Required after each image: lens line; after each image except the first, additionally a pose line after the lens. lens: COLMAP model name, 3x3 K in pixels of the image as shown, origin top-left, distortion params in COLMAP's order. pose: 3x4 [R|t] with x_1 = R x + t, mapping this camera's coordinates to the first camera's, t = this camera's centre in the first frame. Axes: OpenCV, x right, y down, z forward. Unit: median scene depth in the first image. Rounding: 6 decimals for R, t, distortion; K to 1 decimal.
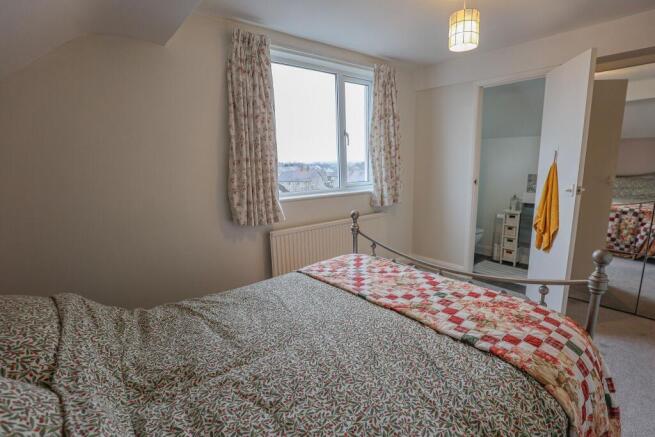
lens RADIAL K [[306.3, 0, 337.7], [0, 306.3, 219.1], [0, 0, 1]] dist [-0.002100, -0.000558]
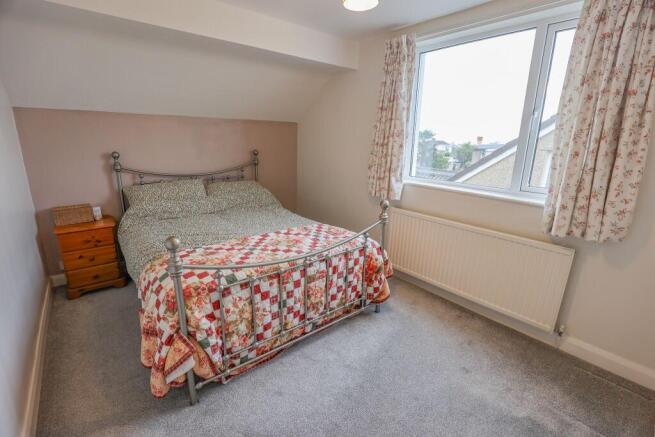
lens RADIAL K [[306.3, 0, 337.7], [0, 306.3, 219.1], [0, 0, 1]] dist [-0.002100, -0.000558]
pose [[0.027424, 0.279579, -0.959731, 1.019199], [-0.216698, 0.938925, 0.267325, -0.201448], [0.975853, 0.200640, 0.086334, 0.778153]]
